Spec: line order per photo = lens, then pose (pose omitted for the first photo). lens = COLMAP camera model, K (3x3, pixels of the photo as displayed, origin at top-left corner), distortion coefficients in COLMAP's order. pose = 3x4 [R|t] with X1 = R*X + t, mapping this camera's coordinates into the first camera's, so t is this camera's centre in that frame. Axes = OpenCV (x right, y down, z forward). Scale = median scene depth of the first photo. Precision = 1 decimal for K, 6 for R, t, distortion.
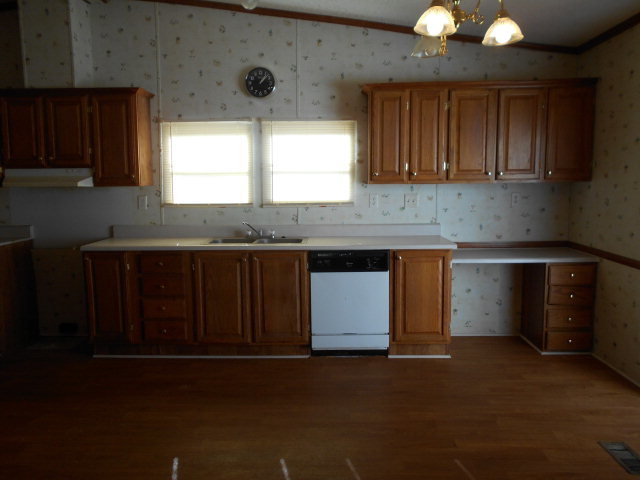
lens RADIAL K [[492.2, 0, 319.0], [0, 492.2, 236.2], [0, 0, 1]] dist [-0.066463, 0.066860]
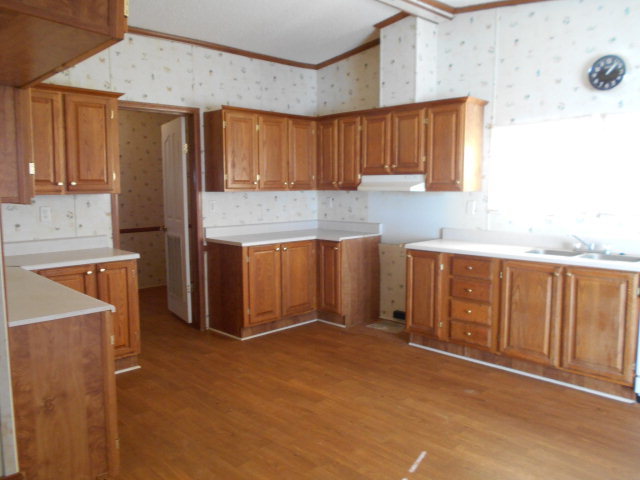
lens RADIAL K [[480.6, 0, 305.6], [0, 480.6, 241.0], [0, 0, 1]] dist [-0.073870, 0.094984]
pose [[0.722674, 0.080161, -0.686525, 0.095515], [-0.079100, 0.996318, 0.033069, -0.004592], [0.686648, 0.030405, 0.726353, 0.035778]]
